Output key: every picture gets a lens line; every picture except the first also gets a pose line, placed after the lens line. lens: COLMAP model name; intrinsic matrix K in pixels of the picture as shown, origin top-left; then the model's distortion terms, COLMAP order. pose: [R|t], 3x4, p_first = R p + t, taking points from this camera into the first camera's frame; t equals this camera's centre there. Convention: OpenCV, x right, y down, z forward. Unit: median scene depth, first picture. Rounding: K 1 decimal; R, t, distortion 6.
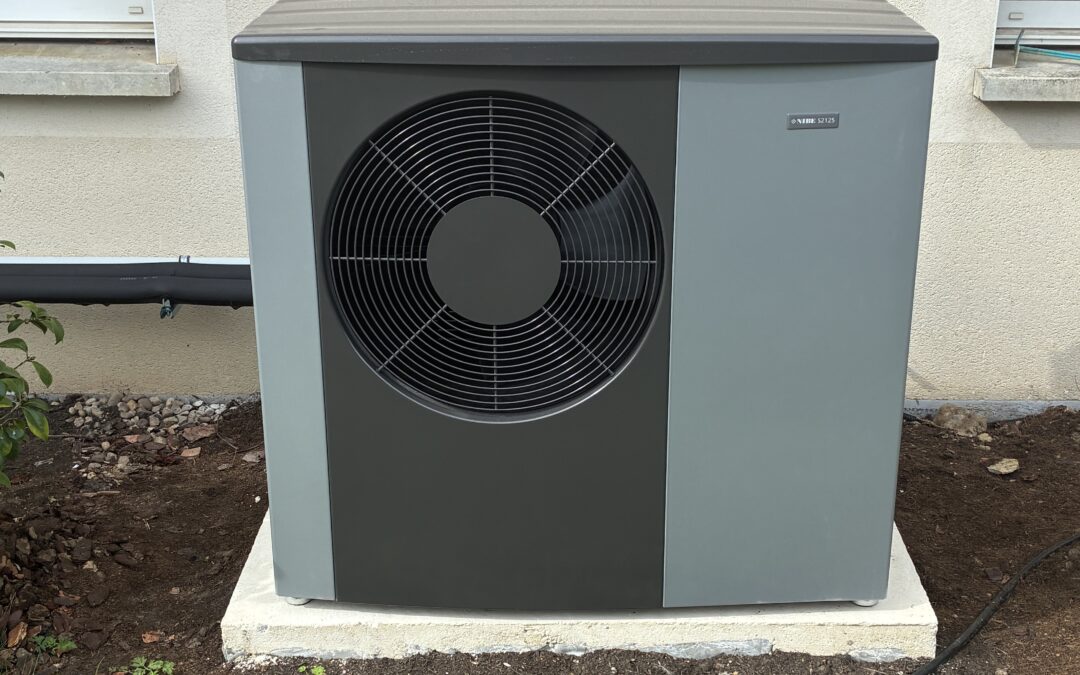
lens RADIAL K [[1445.6, 0, 567.8], [0, 1445.6, 337.4], [0, 0, 1]] dist [0.223786, -0.908545]
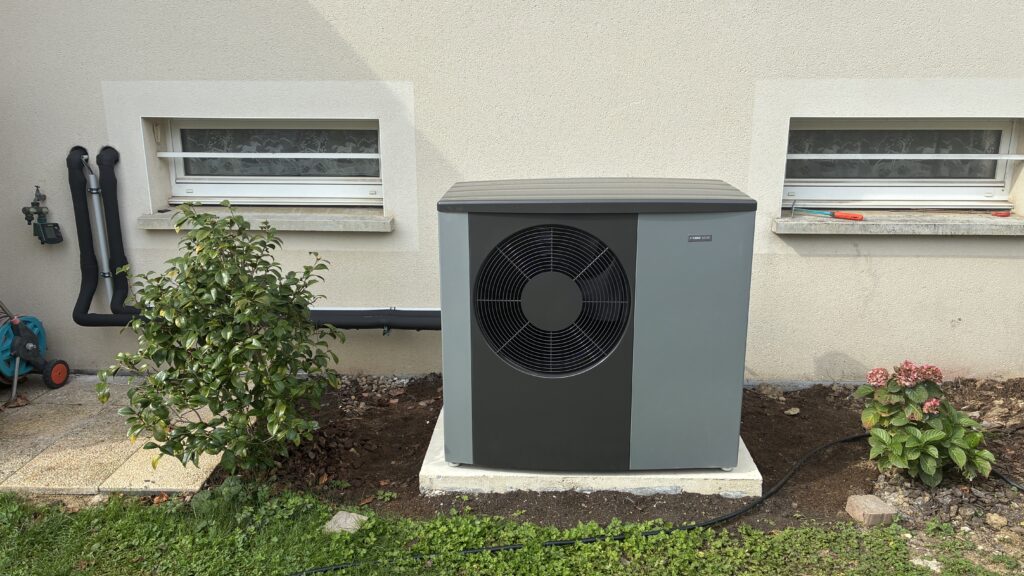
lens RADIAL K [[780.8, 0, 512.0], [0, 780.8, 288.0], [0, 0, 1]] dist [0.021870, -0.008243]
pose [[0.998798, 0.003072, -0.048921, -0.045601], [-0.008140, 0.994572, -0.103736, 0.040934], [0.048337, 0.104010, 0.993401, -0.139218]]
